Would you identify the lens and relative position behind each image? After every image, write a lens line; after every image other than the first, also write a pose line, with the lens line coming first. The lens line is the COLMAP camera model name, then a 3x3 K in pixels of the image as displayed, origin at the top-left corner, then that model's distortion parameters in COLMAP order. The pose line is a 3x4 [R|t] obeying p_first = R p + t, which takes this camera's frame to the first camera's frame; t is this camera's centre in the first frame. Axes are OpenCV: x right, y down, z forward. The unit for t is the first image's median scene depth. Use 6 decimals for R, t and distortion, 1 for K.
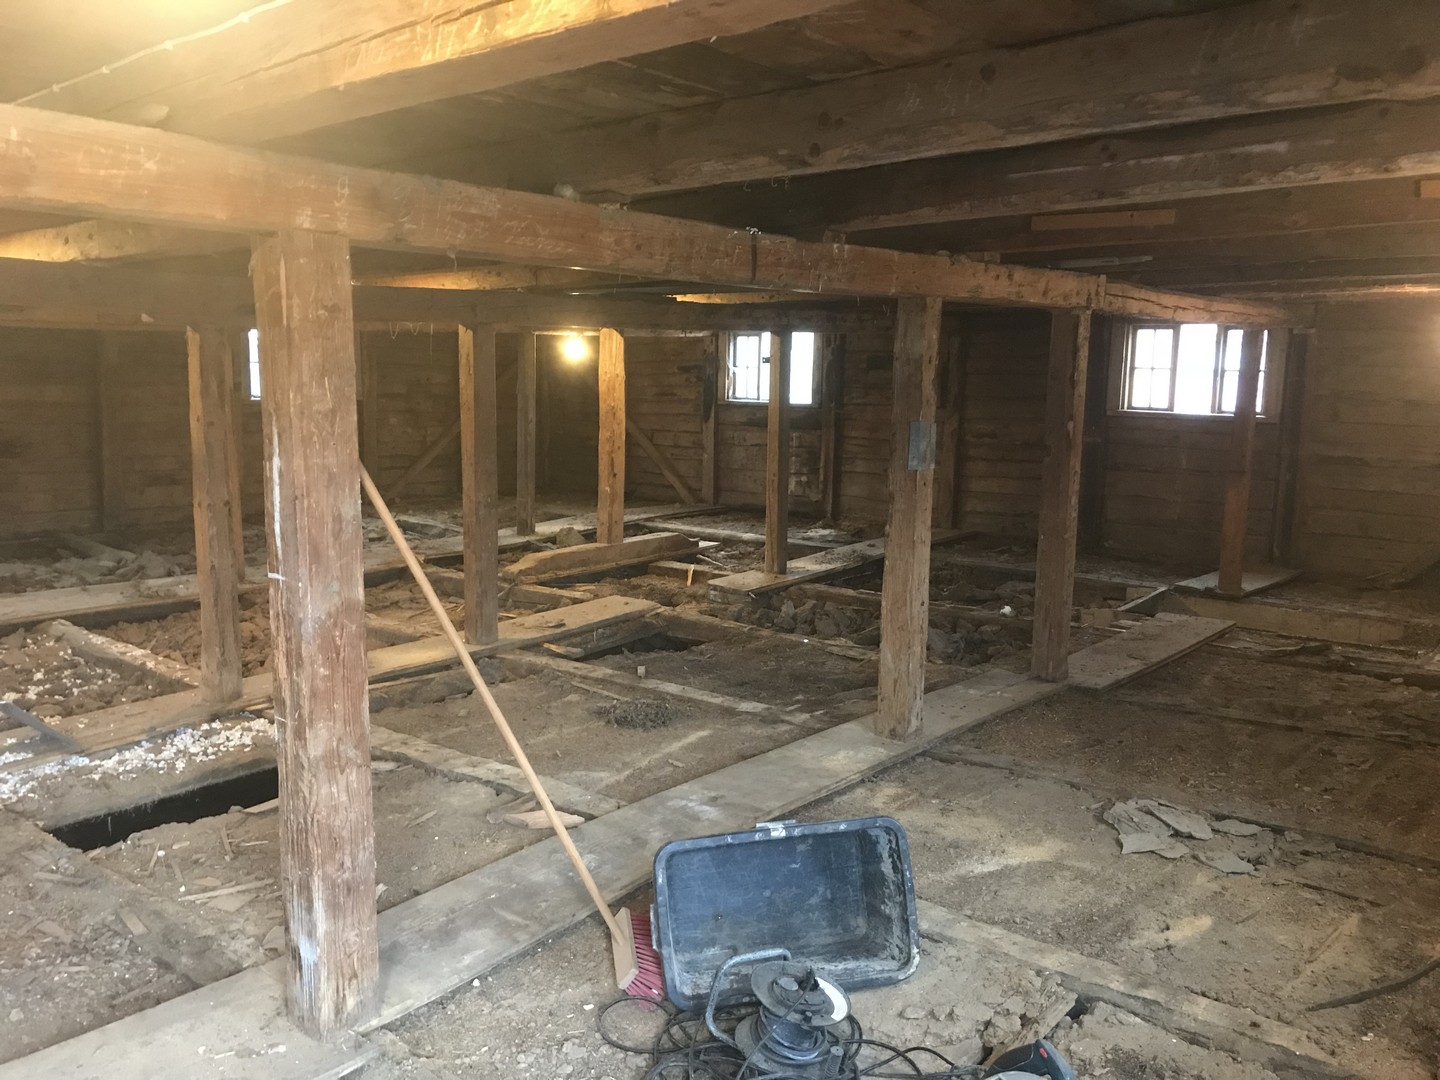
lens RADIAL K [[1174.8, 0, 698.2], [0, 1174.8, 487.8], [0, 0, 1]] dist [0.038054, -0.028755]
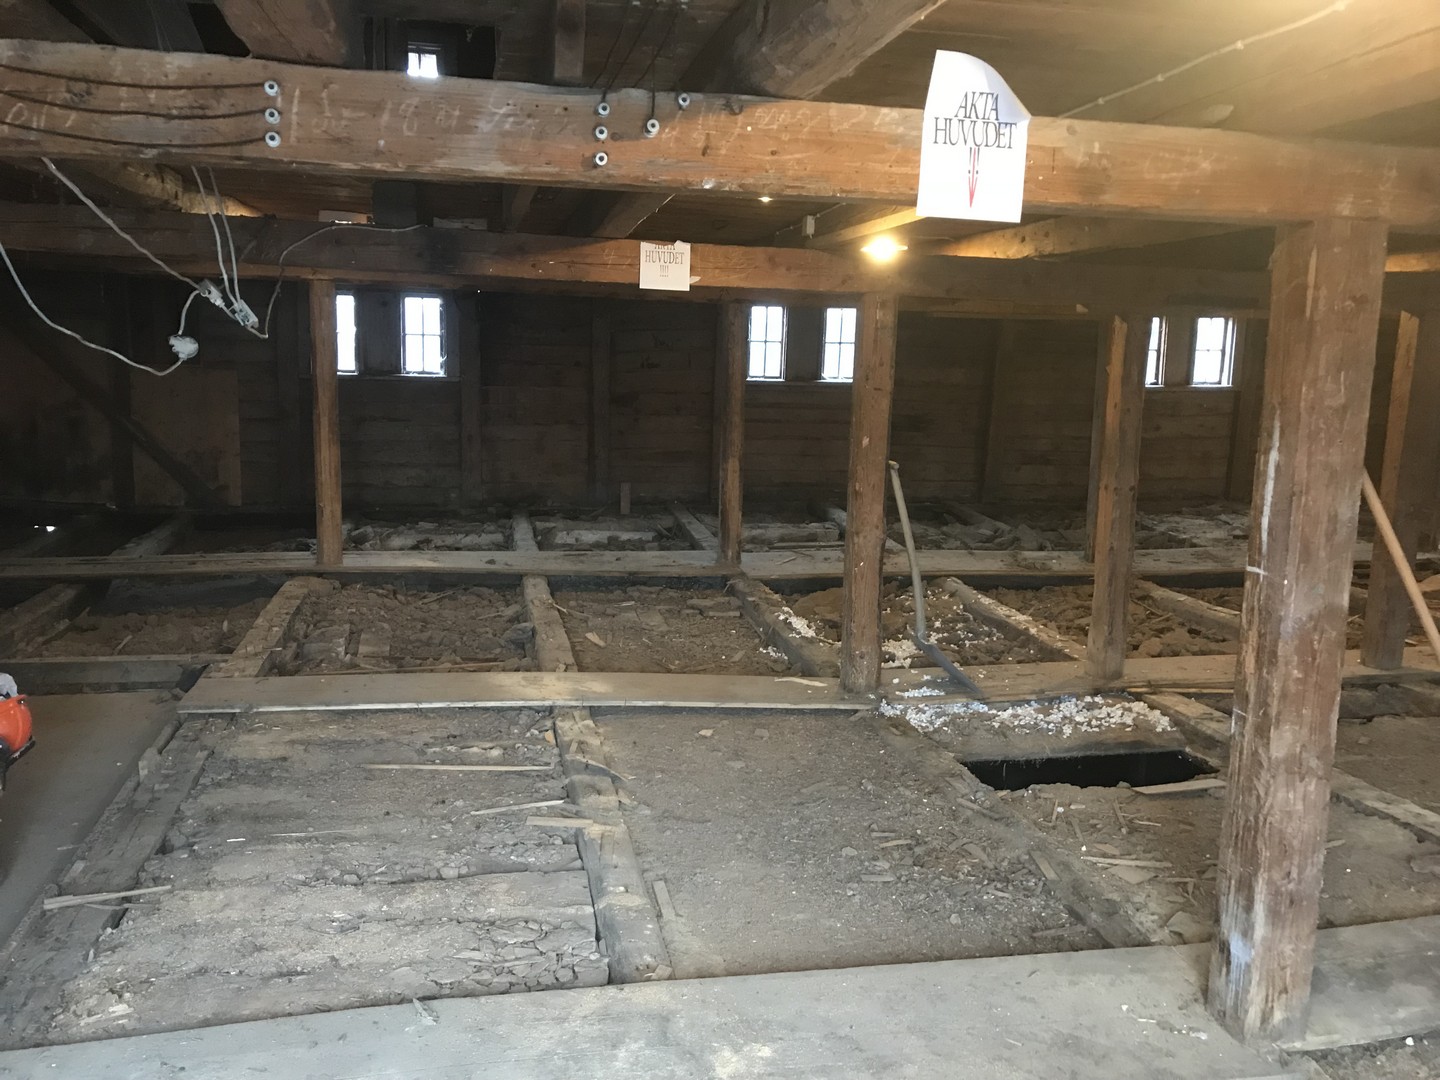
lens RADIAL K [[1174.8, 0, 698.2], [0, 1174.8, 487.8], [0, 0, 1]] dist [0.038054, -0.028755]
pose [[0.791652, 0.086786, -0.604777, -0.107173], [-0.079280, 0.996083, 0.039161, 0.003290], [0.605807, 0.016945, 0.795431, -0.062142]]
